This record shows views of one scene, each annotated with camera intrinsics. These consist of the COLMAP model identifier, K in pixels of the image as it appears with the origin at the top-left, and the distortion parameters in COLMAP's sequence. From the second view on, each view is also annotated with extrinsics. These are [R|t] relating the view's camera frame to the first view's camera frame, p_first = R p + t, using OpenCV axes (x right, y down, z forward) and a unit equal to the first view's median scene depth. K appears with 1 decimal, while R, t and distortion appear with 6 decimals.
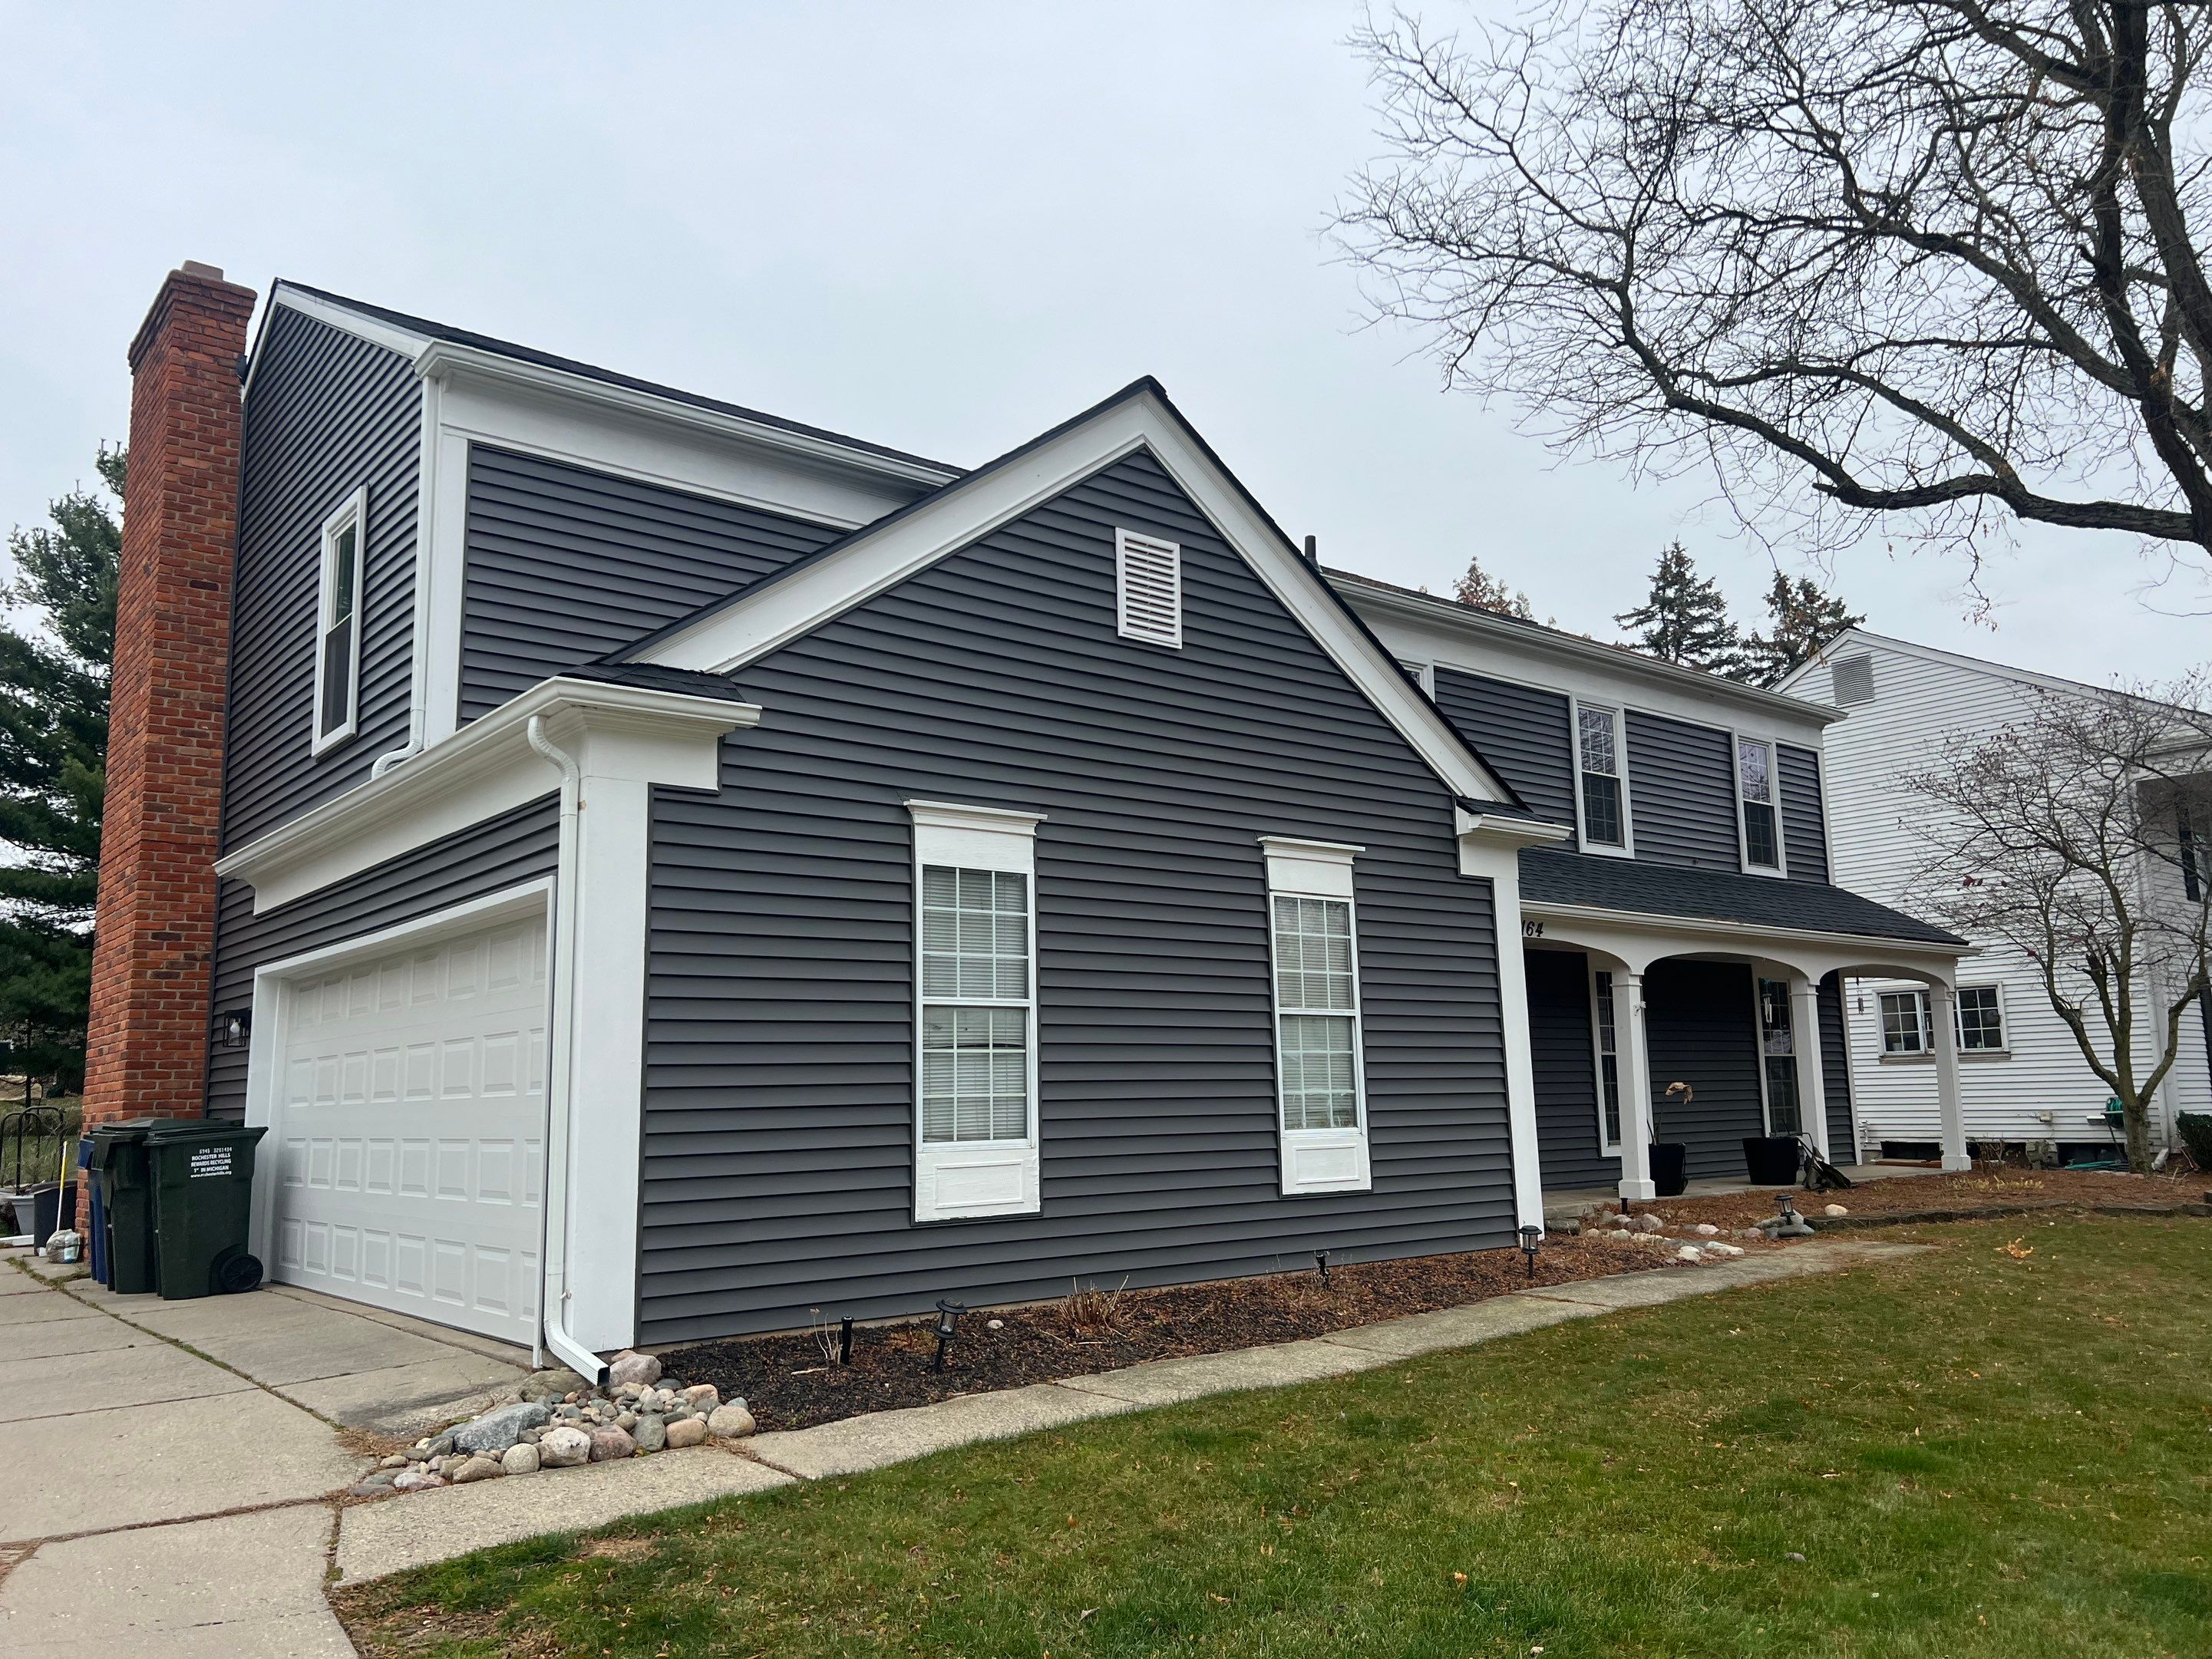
lens RADIAL K [[1660.1, 0, 1100.6], [0, 1660.1, 849.9], [0, 0, 1]] dist [0.139557, -0.214506]
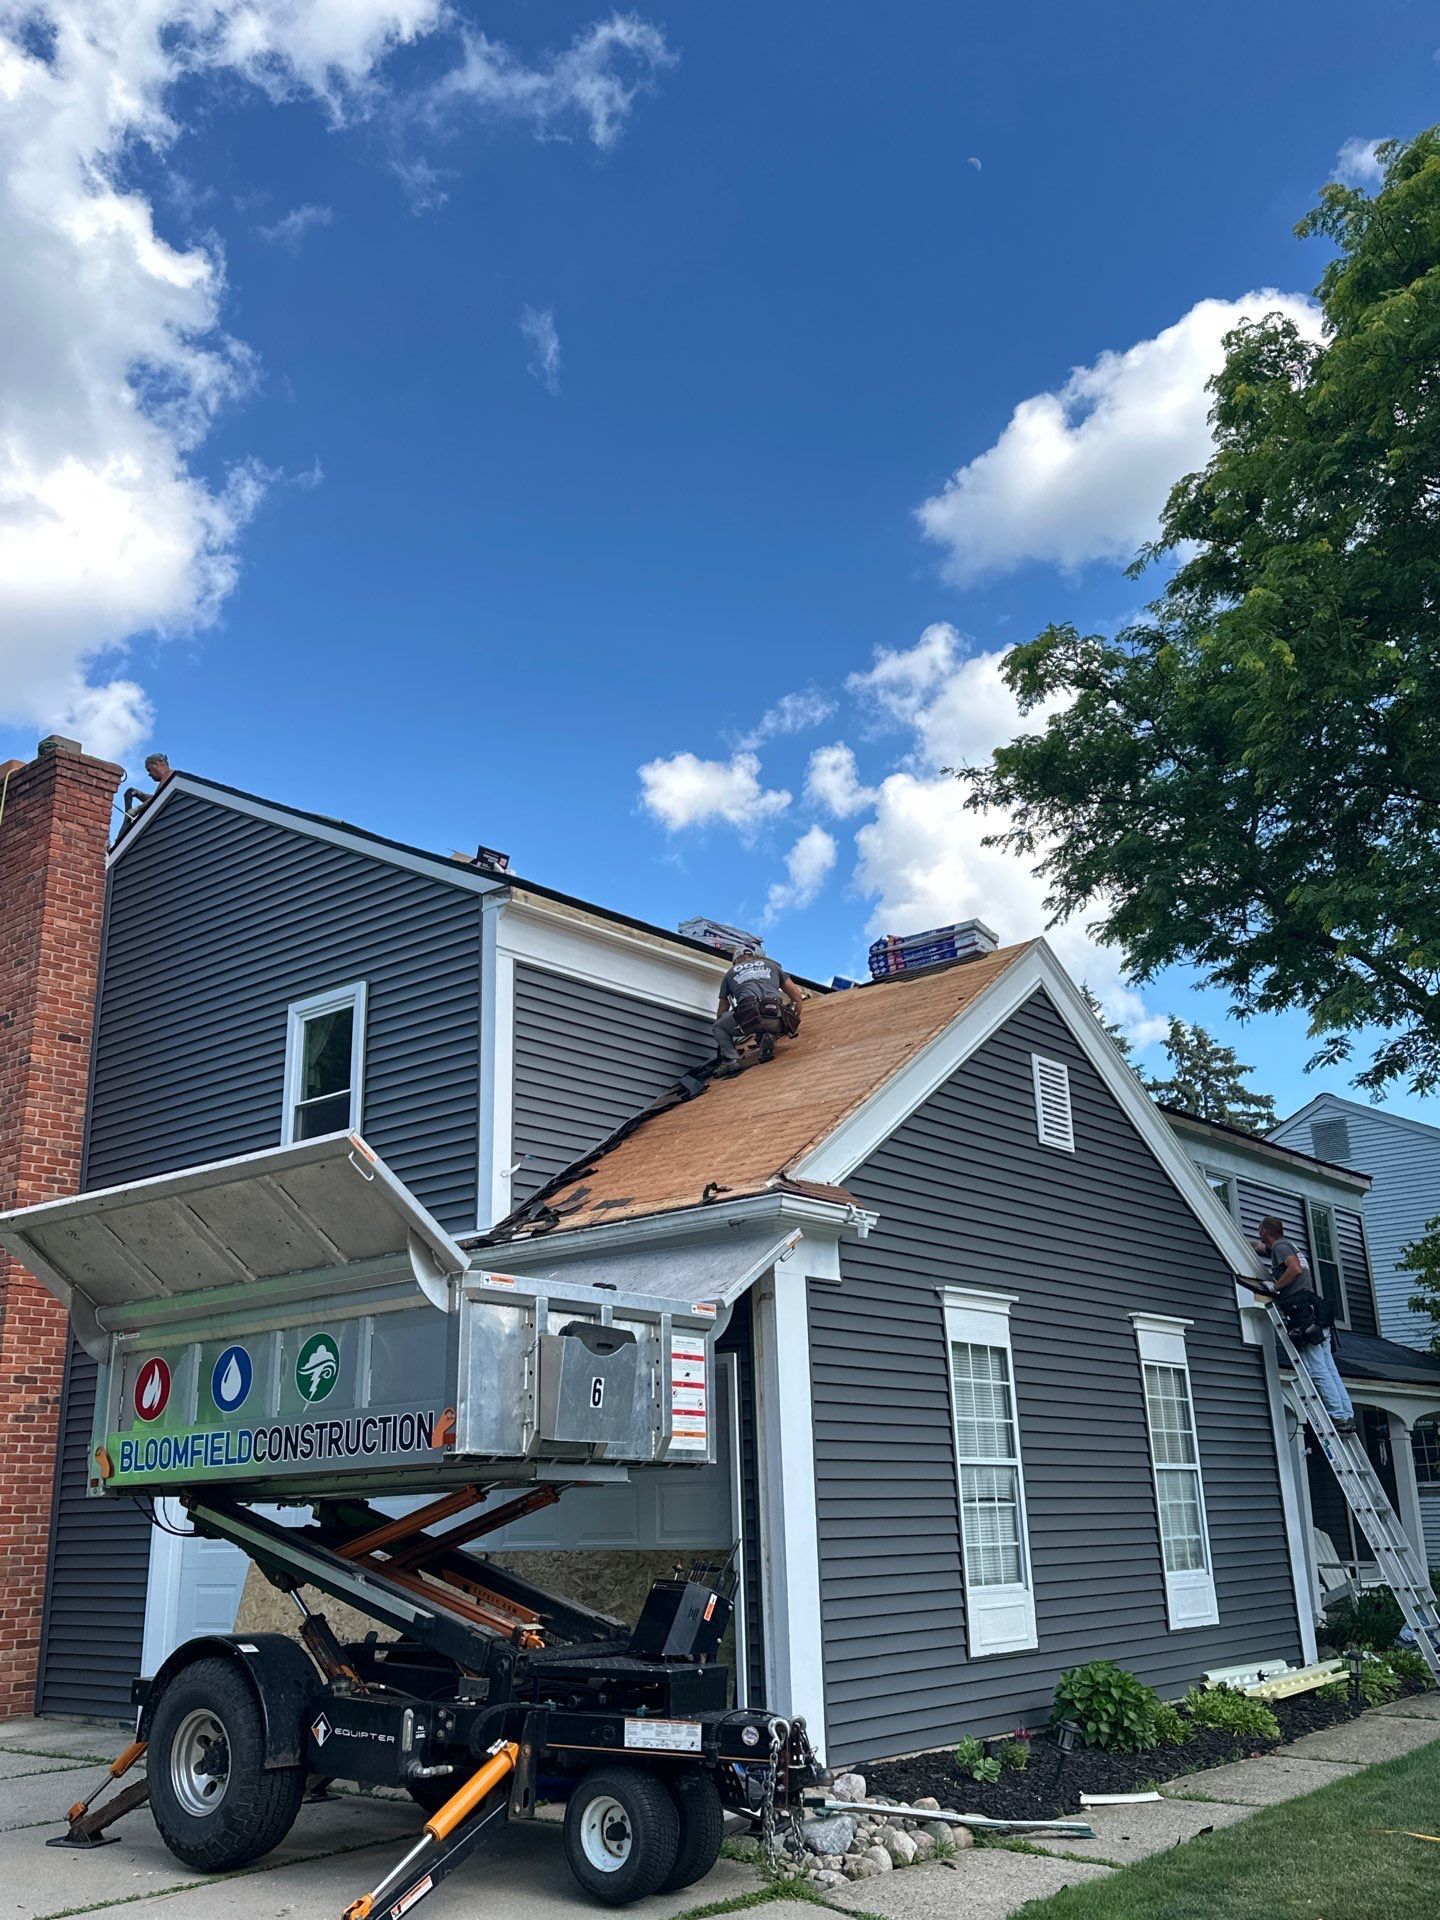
lens RADIAL K [[1721.6, 0, 720.0], [0, 1721.6, 960.0], [0, 0, 1]] dist [0.203915, -0.432237]
pose [[0.981779, 0.054219, 0.182129, -0.435952], [-0.024072, 0.986196, -0.163822, -0.044418], [-0.188498, 0.156452, 0.969531, -0.199534]]
